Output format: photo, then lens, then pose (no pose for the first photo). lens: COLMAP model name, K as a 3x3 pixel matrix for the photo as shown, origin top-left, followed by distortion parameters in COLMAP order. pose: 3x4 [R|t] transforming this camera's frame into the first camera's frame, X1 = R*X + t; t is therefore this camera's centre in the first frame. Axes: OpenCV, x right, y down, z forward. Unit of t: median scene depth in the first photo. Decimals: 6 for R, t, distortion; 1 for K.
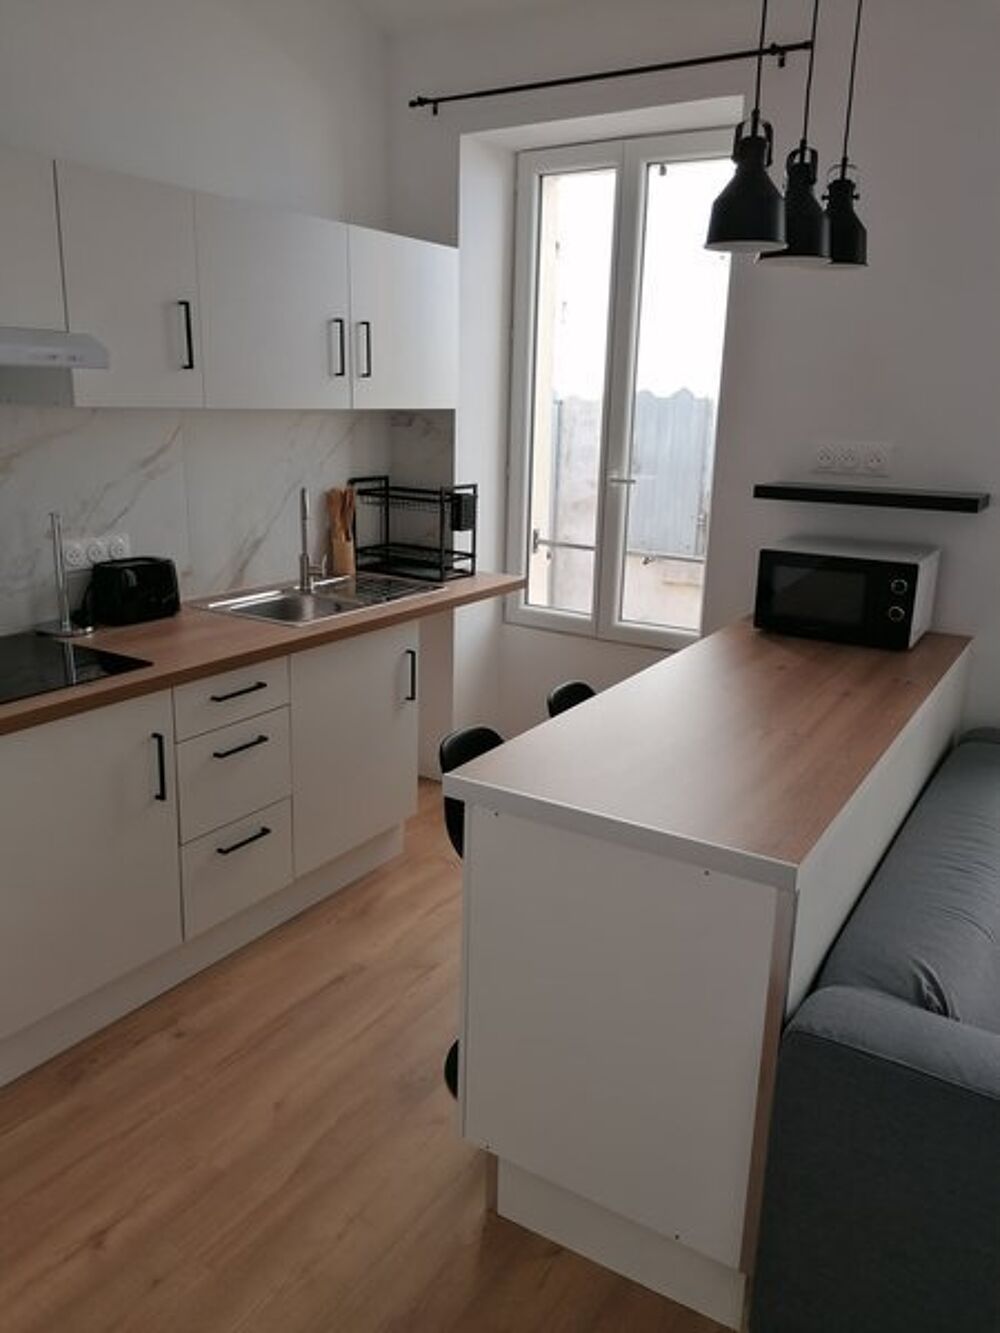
lens RADIAL K [[997.9, 0, 508.6], [0, 997.9, 667.3], [0, 0, 1]] dist [0.082057, -0.116822]
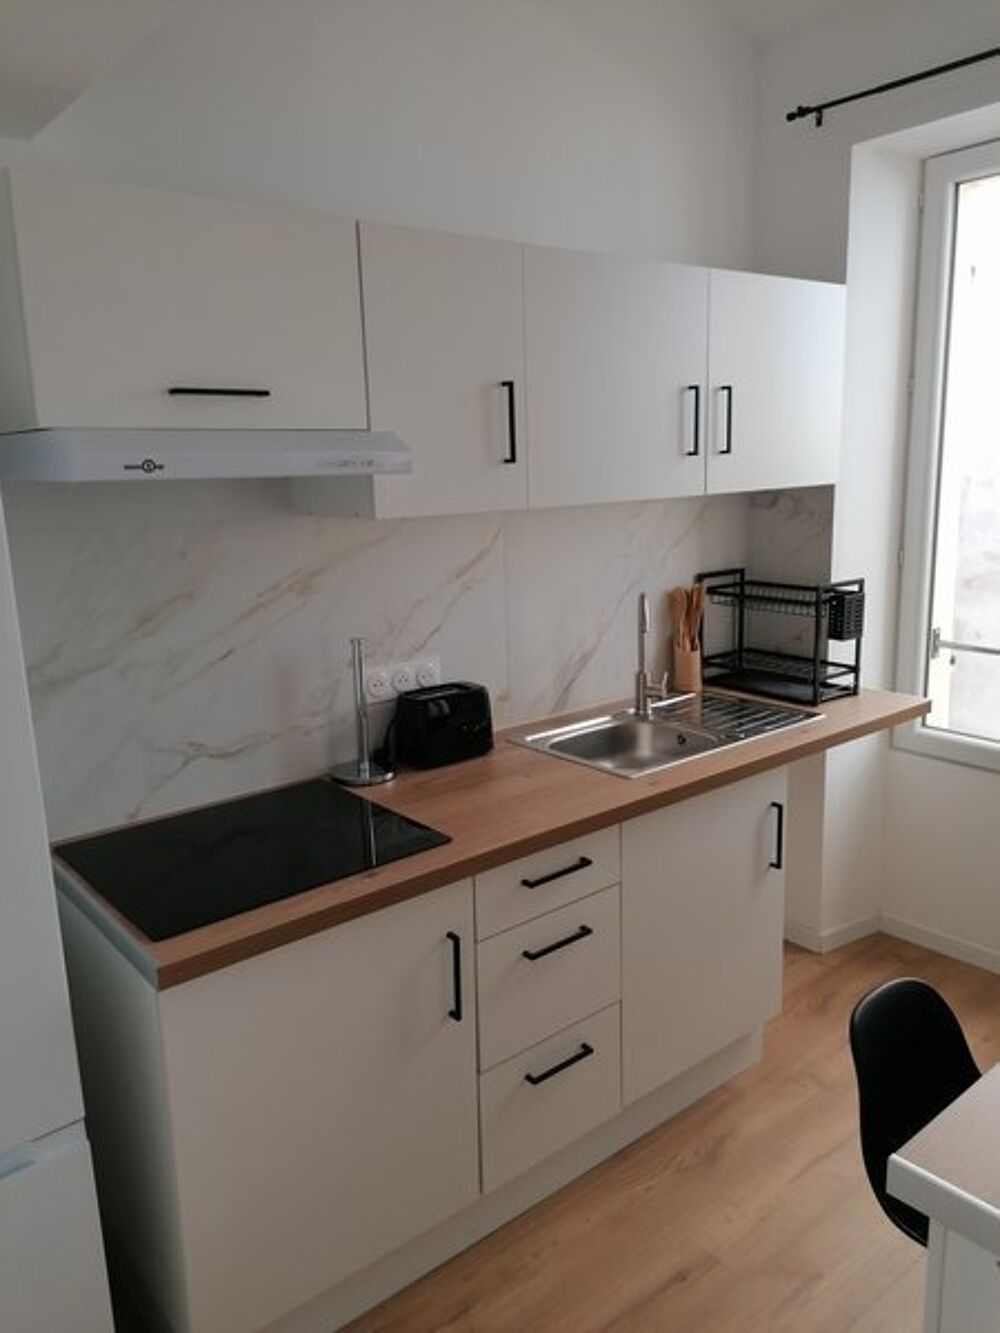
lens RADIAL K [[997.9, 0, 508.6], [0, 997.9, 667.3], [0, 0, 1]] dist [0.082057, -0.116822]
pose [[0.948177, 0.011396, -0.317539, -0.048930], [-0.029849, 0.998132, -0.053308, -0.071686], [0.316338, 0.060024, 0.946746, 0.199661]]
